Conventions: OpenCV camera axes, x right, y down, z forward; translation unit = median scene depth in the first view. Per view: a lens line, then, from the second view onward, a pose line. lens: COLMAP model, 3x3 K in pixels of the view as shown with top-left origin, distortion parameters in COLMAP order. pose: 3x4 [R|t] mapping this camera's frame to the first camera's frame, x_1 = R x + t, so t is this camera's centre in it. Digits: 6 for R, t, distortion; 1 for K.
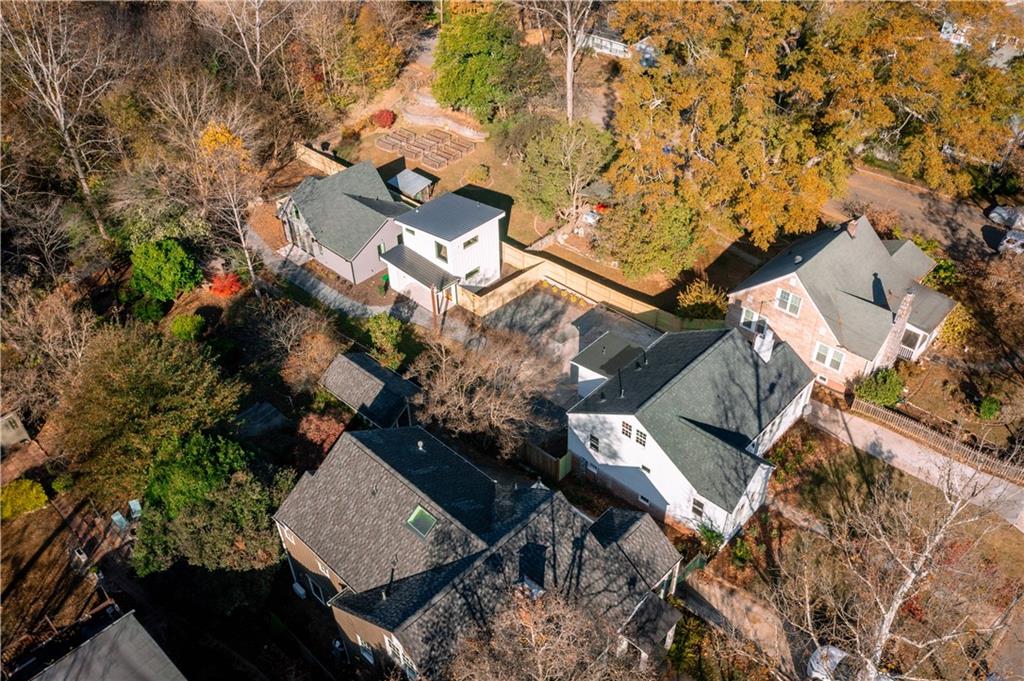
lens RADIAL K [[847.2, 0, 510.0], [0, 847.2, 340.3], [0, 0, 1]] dist [-0.004211, -0.000035]
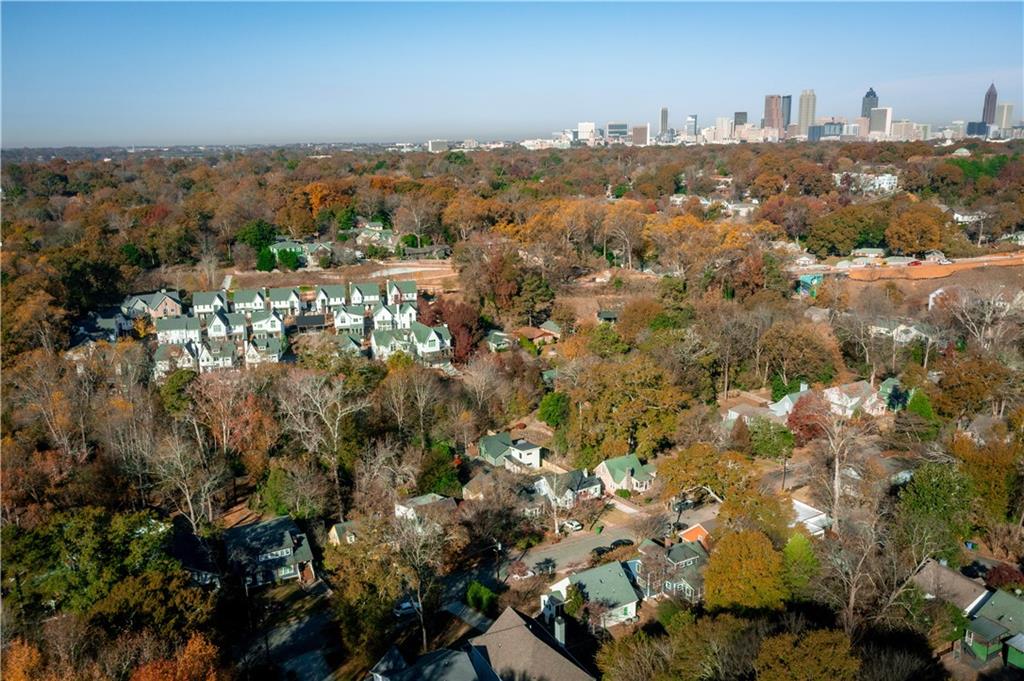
lens RADIAL K [[847.2, 0, 511.8], [0, 847.2, 341.1], [0, 0, 1]] dist [-0.004211, -0.000035]
pose [[0.963716, 0.067409, -0.258277, 0.656519], [-0.169832, 0.901326, -0.398457, 0.755124], [0.205933, 0.427863, 0.880071, -1.969891]]
